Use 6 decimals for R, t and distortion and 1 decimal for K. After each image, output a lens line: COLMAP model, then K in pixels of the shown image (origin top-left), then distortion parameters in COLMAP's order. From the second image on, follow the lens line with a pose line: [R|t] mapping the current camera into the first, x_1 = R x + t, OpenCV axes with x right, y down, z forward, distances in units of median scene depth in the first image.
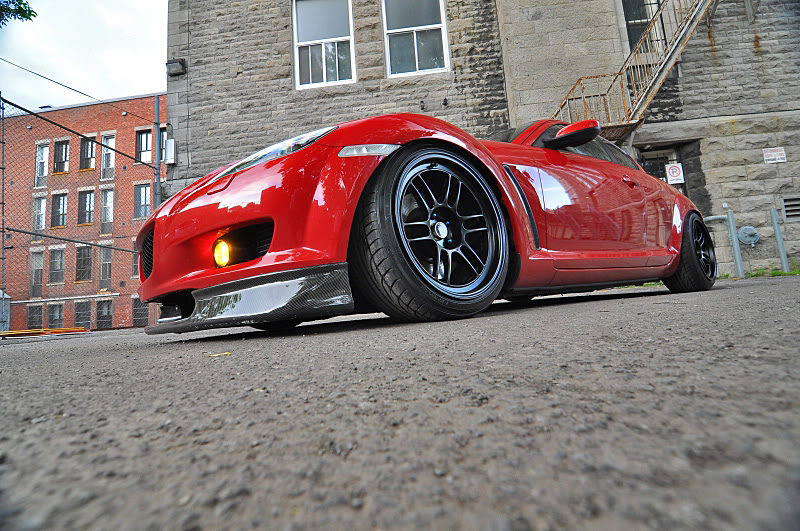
lens RADIAL K [[374.8, 0, 399.0], [0, 374.8, 262.4], [0, 0, 1]] dist [-0.005392, -0.001854]
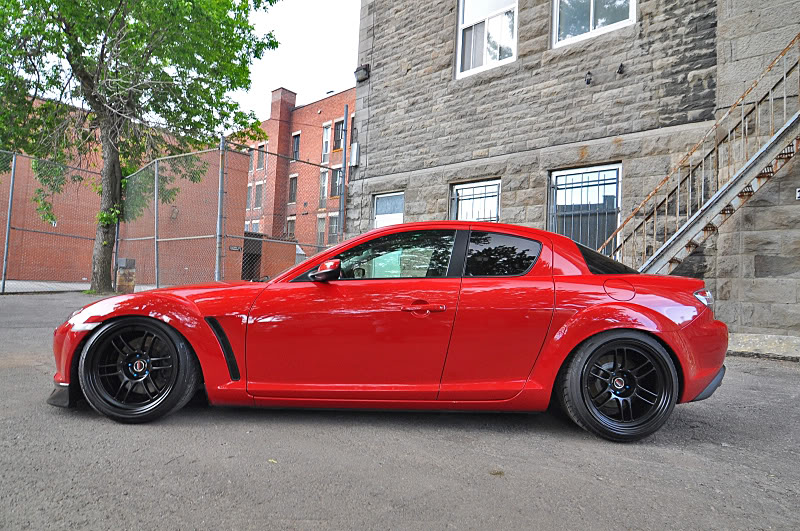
lens RADIAL K [[430.7, 0, 400.5], [0, 430.7, 268.0], [0, 0, 1]] dist [-0.004073, -0.003282]
pose [[0.810213, 0.090635, -0.579085, 0.289287], [-0.035553, 0.993752, 0.105793, -0.103401], [0.585056, -0.065127, 0.808374, 0.016227]]
